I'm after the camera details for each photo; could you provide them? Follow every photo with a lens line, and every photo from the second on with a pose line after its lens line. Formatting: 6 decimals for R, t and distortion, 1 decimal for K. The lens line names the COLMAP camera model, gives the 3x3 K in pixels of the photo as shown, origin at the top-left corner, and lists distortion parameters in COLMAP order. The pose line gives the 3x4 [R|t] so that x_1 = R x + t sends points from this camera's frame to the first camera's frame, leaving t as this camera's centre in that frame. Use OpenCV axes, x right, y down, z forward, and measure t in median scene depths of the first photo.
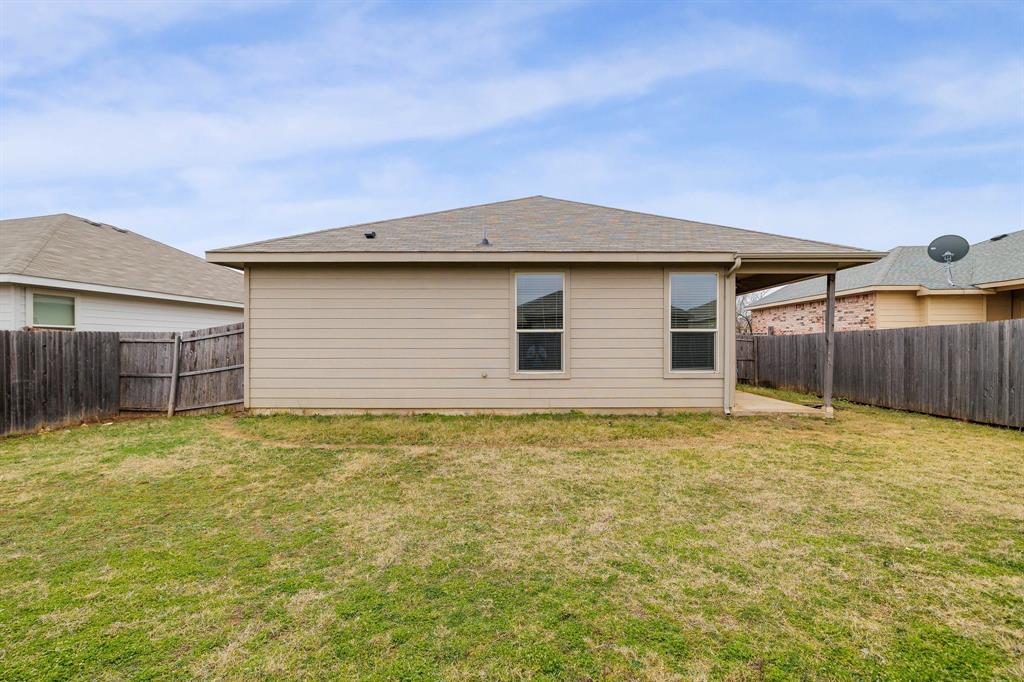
lens RADIAL K [[439.3, 0, 521.5], [0, 439.3, 340.3], [0, 0, 1]] dist [0.000828, -0.000310]
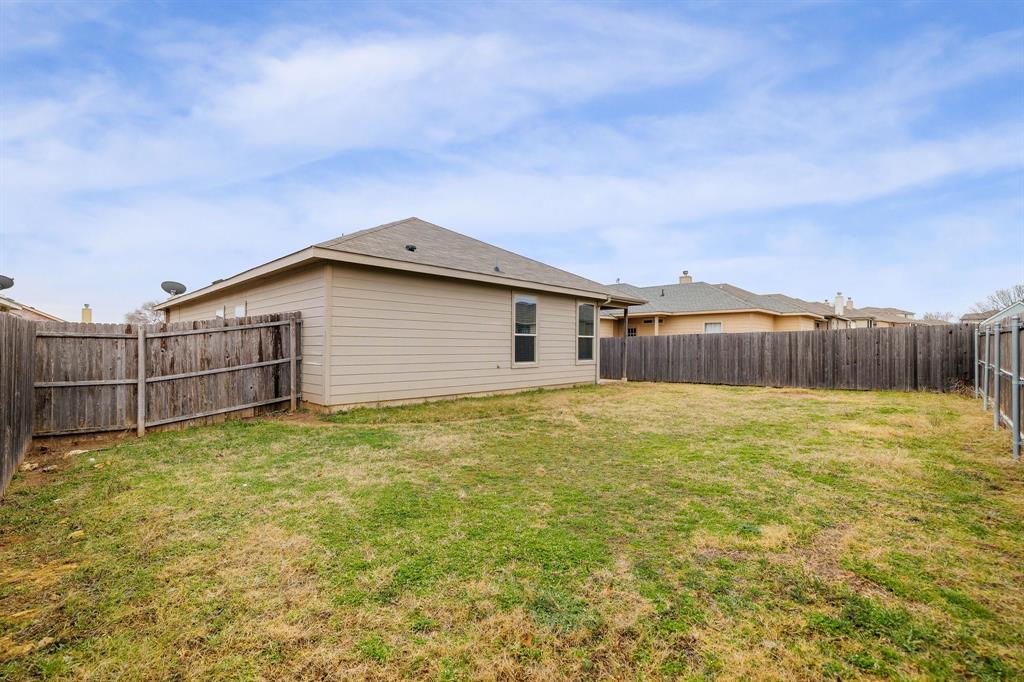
lens RADIAL K [[450.0, 0, 511.4], [0, 450.0, 343.5], [0, 0, 1]] dist [0.002863, 0.000142]
pose [[0.696693, 0.007662, 0.717328, -1.016036], [-0.013349, 0.999908, 0.002284, 0.004056], [-0.717245, -0.011167, 0.696731, -0.010338]]
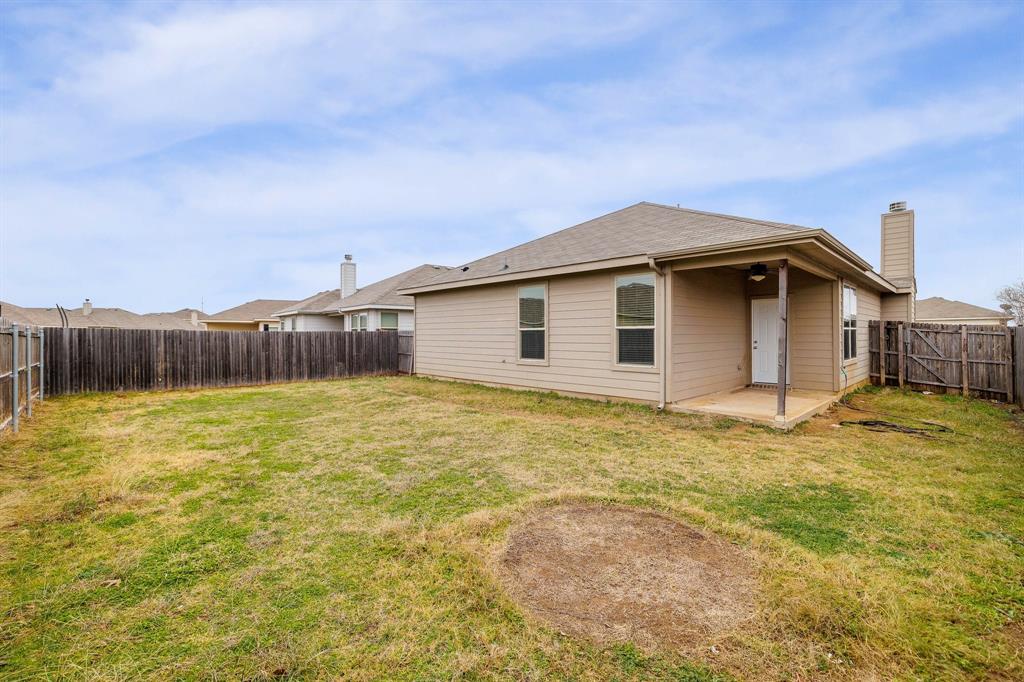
lens RADIAL K [[439.3, 0, 509.8], [0, 439.3, 338.5], [0, 0, 1]] dist [0.000828, -0.000310]
pose [[0.691660, 0.008137, -0.722177, 0.913934], [-0.002617, 0.999958, 0.008761, -0.004411], [0.722218, -0.004170, 0.691653, 0.025543]]
